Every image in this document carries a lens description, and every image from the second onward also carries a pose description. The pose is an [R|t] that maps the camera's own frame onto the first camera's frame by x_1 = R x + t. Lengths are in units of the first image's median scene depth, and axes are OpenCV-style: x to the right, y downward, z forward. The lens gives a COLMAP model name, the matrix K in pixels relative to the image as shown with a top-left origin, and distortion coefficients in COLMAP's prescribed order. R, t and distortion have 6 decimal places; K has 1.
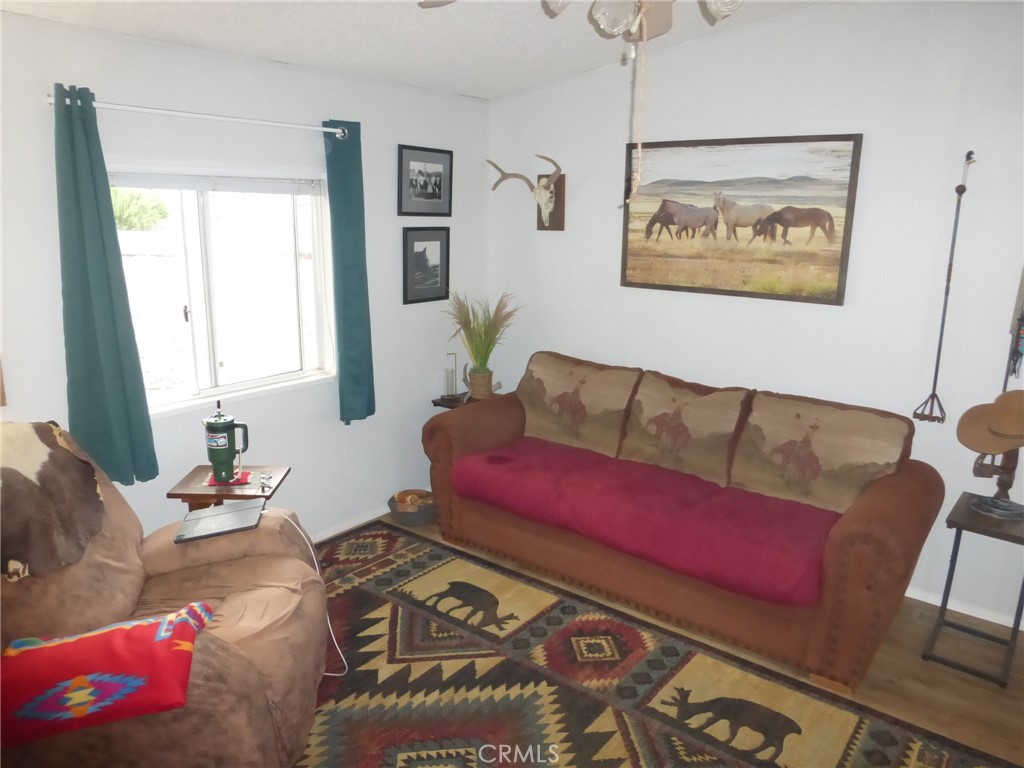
lens RADIAL K [[739.8, 0, 510.4], [0, 739.8, 381.9], [0, 0, 1]] dist [-0.011340, 0.001485]
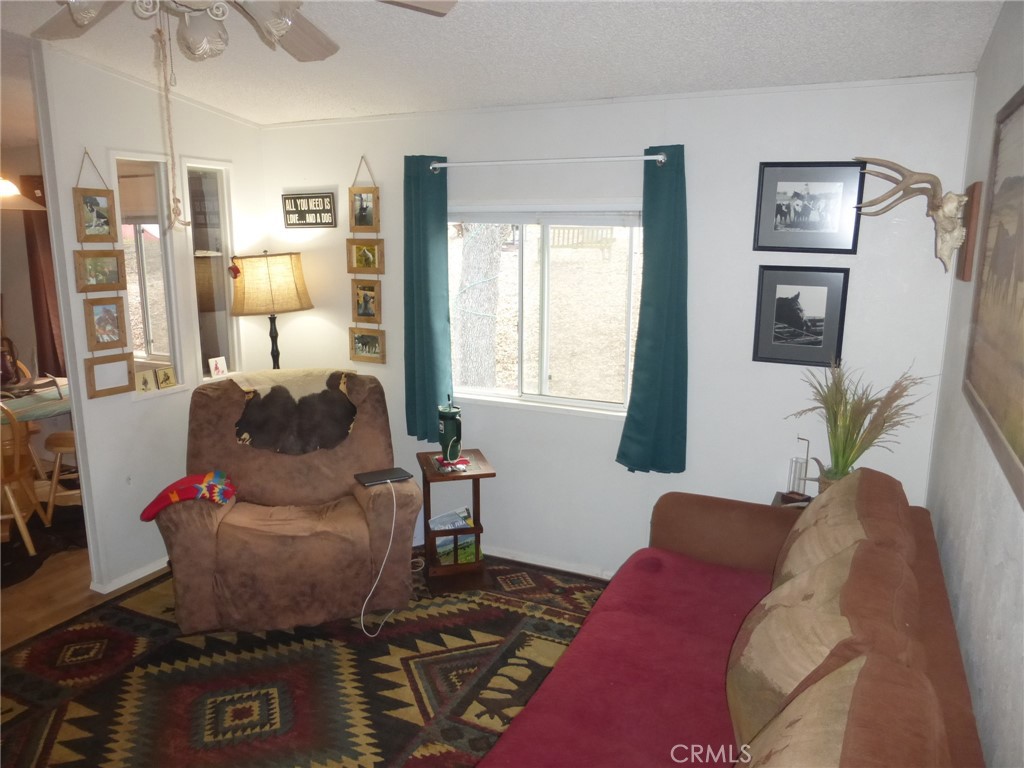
lens RADIAL K [[739.8, 0, 511.3], [0, 739.8, 386.0], [0, 0, 1]] dist [-0.011340, 0.001485]
pose [[0.222866, 0.186369, -0.956868, 0.688741], [-0.230399, 0.963818, 0.134060, -0.151790], [0.947231, 0.190584, 0.257742, 0.667849]]
